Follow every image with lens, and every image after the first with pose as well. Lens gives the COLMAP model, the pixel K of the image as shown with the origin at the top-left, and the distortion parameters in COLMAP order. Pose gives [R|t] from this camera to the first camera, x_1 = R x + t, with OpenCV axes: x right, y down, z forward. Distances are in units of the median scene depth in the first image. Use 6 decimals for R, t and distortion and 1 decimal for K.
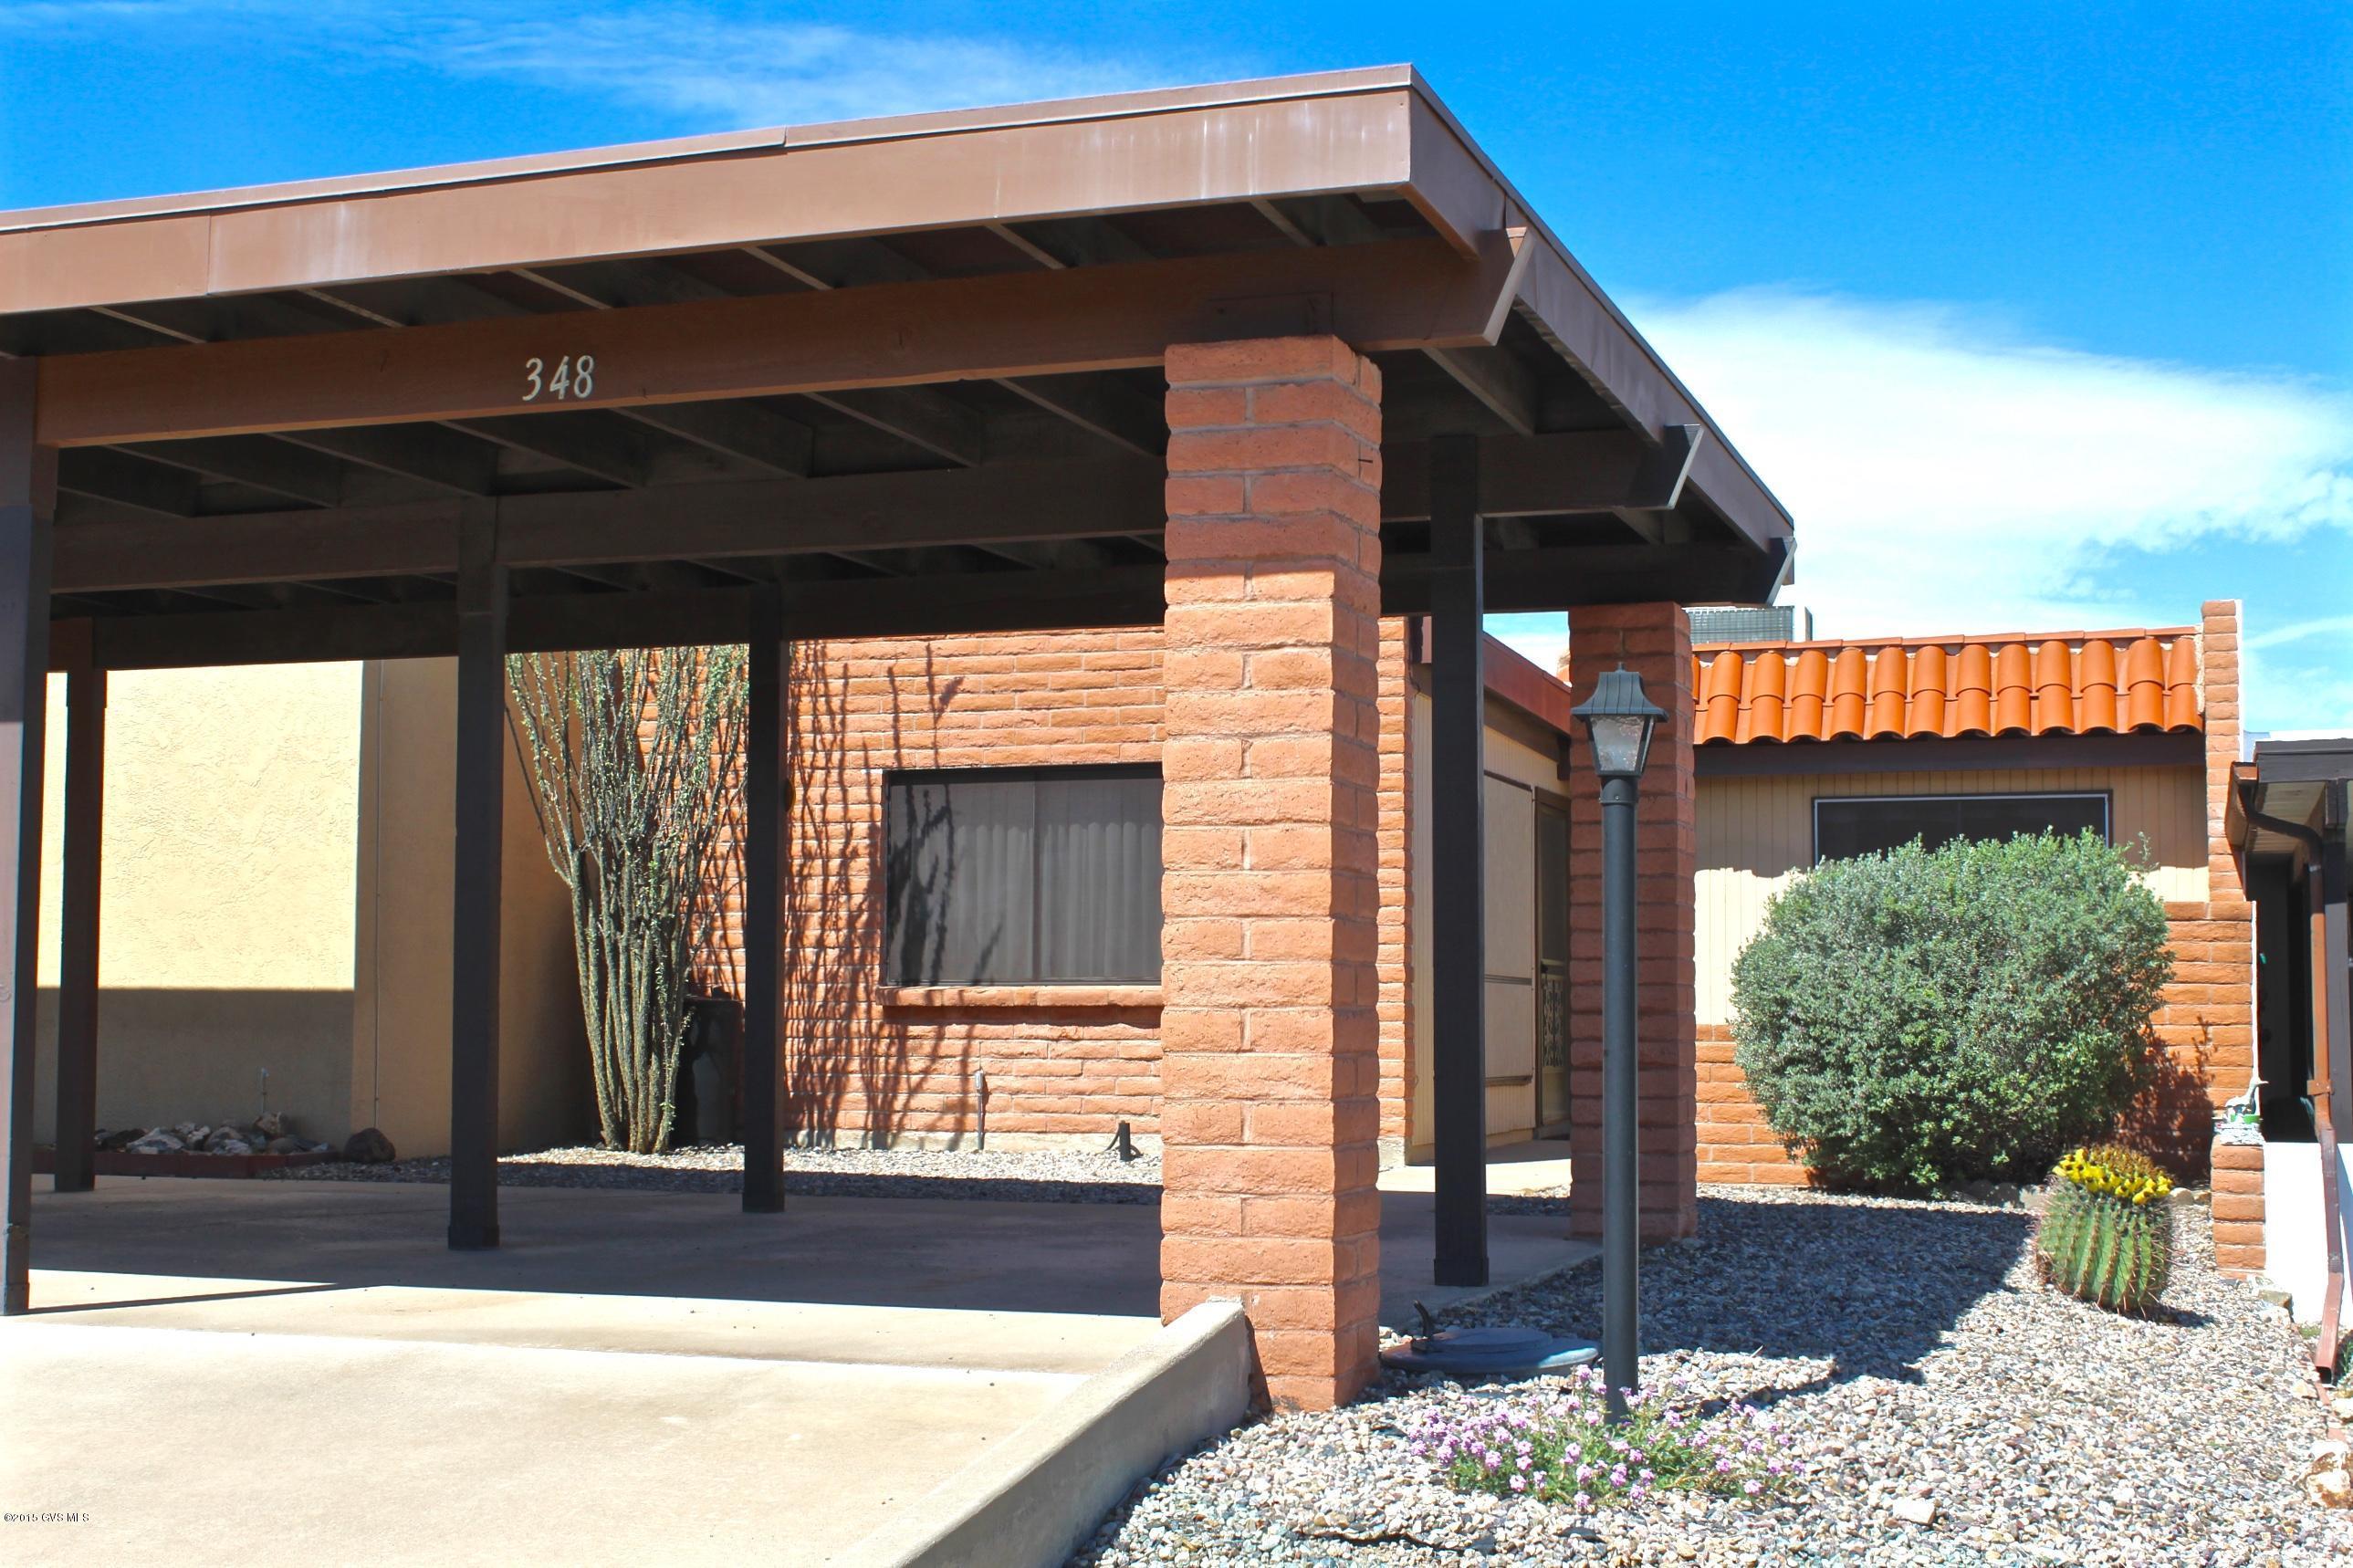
lens RADIAL K [[2970.3, 0, 1176.5], [0, 2970.3, 784.0], [0, 0, 1]] dist [-0.047152, 0.032575]
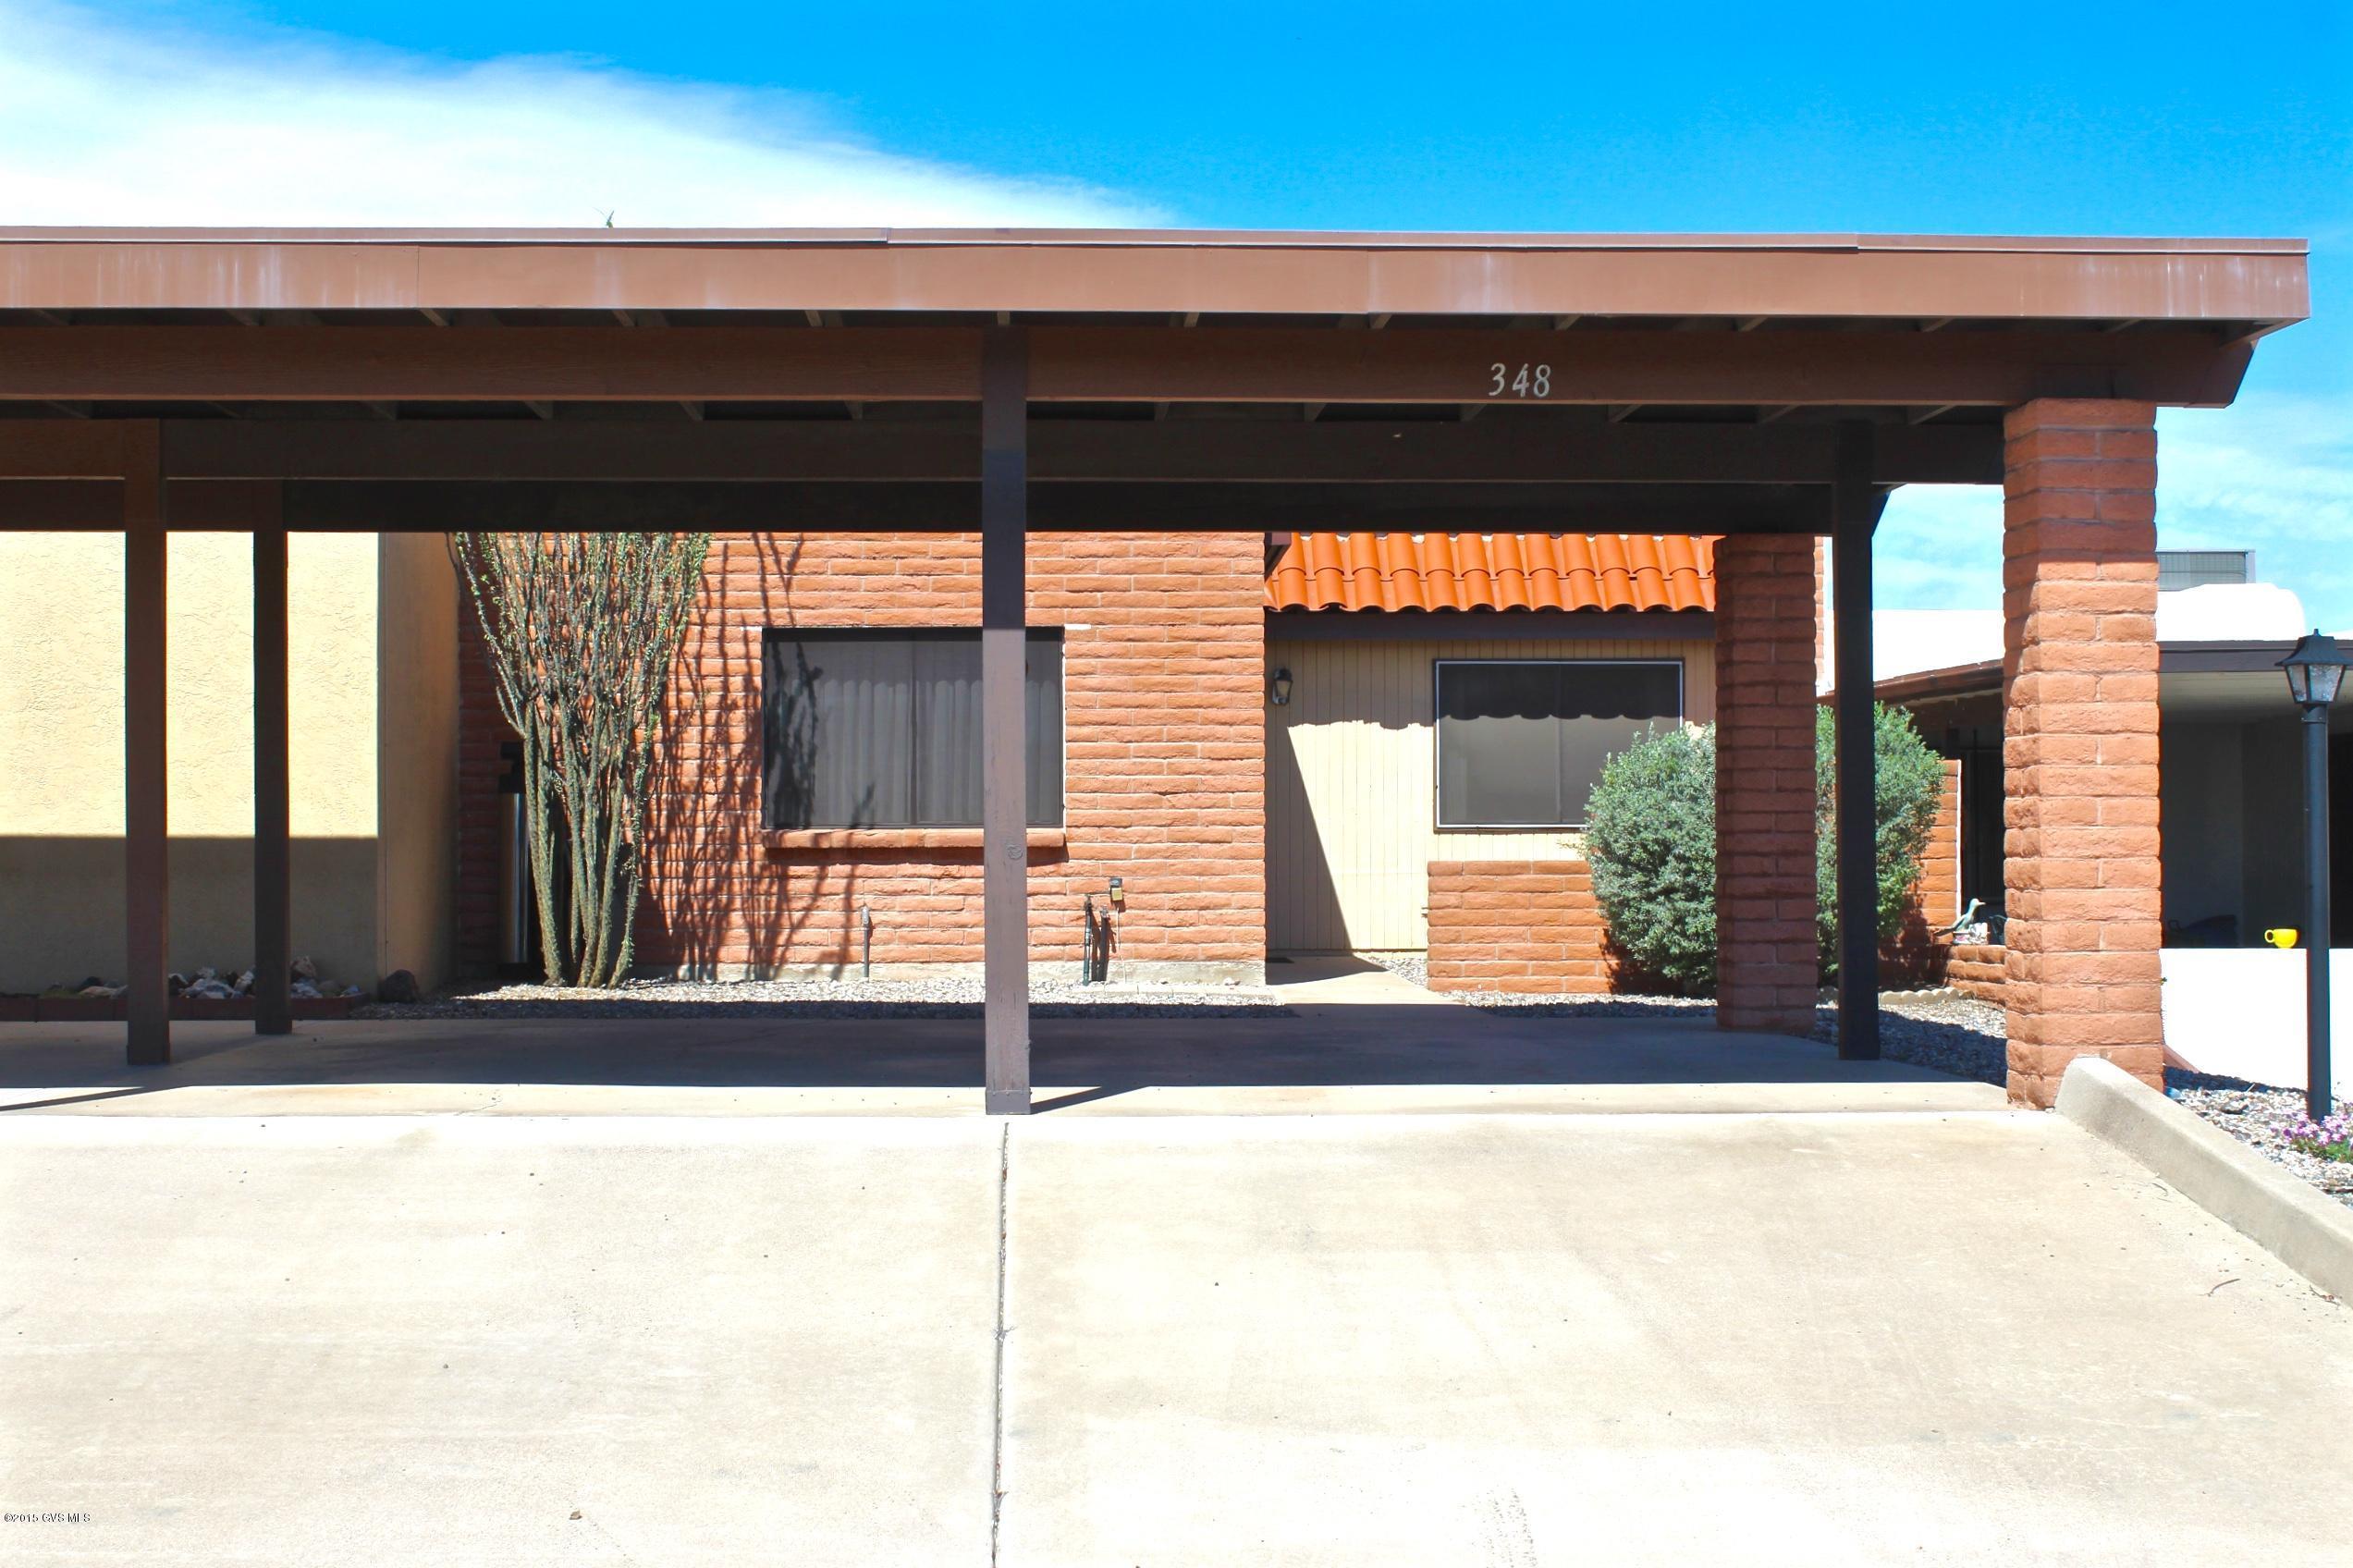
lens RADIAL K [[3126.7, 0, 1176.5], [0, 3126.7, 784.0], [0, 0, 1]] dist [-0.049325, 0.028571]
pose [[0.933538, 0.001148, 0.358477, -0.369524], [-0.022348, 0.998236, 0.055001, -0.013903], [-0.357782, -0.059357, 0.931917, -0.104866]]
